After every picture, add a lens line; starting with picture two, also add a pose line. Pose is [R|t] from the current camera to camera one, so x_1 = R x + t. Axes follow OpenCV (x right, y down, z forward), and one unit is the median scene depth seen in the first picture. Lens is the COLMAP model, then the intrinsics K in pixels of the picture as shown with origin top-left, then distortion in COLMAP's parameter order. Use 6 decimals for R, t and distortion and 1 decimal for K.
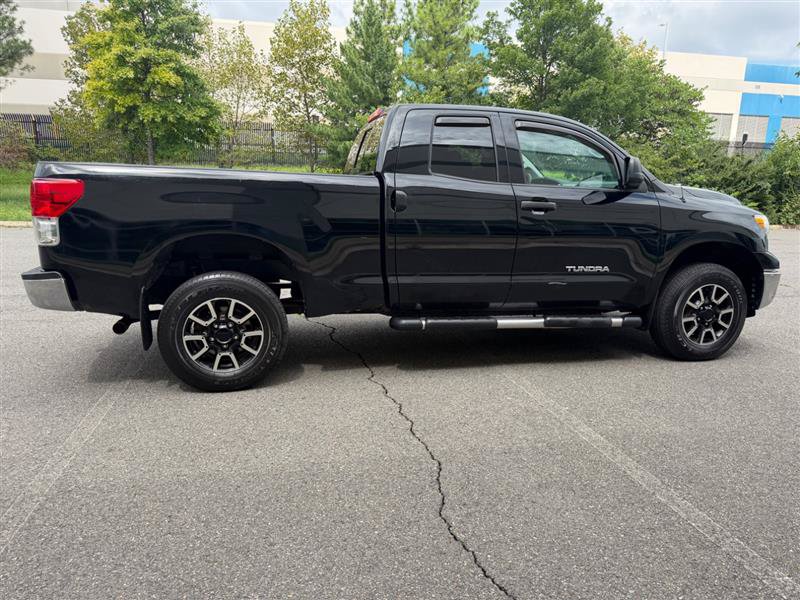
lens RADIAL K [[578.3, 0, 400.0], [0, 578.3, 300.0], [0, 0, 1]] dist [0.005472, -0.008218]
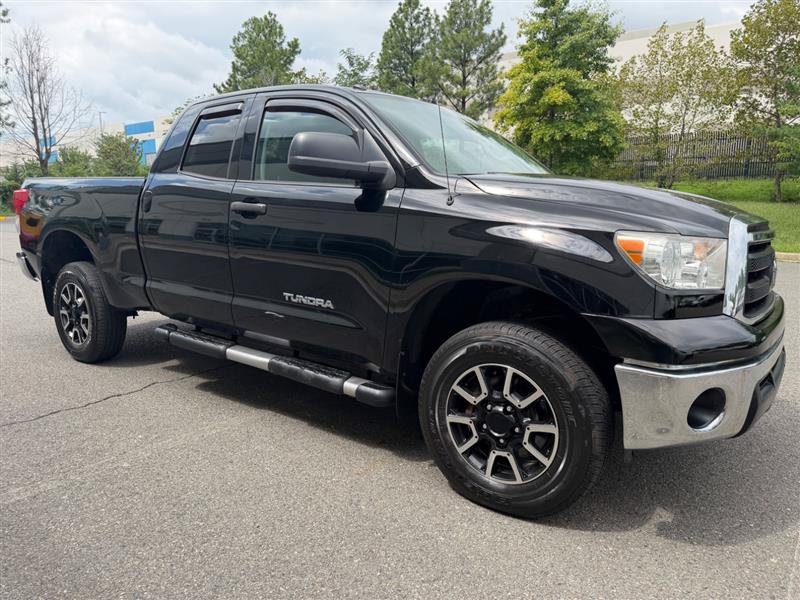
lens RADIAL K [[572.2, 0, 402.8], [0, 572.2, 301.0], [0, 0, 1]] dist [0.008420, -0.005607]
pose [[0.635594, 0.119910, -0.762654, 0.913949], [-0.143570, 0.988991, 0.035845, -0.093265], [0.758556, 0.086711, 0.645812, 0.642225]]
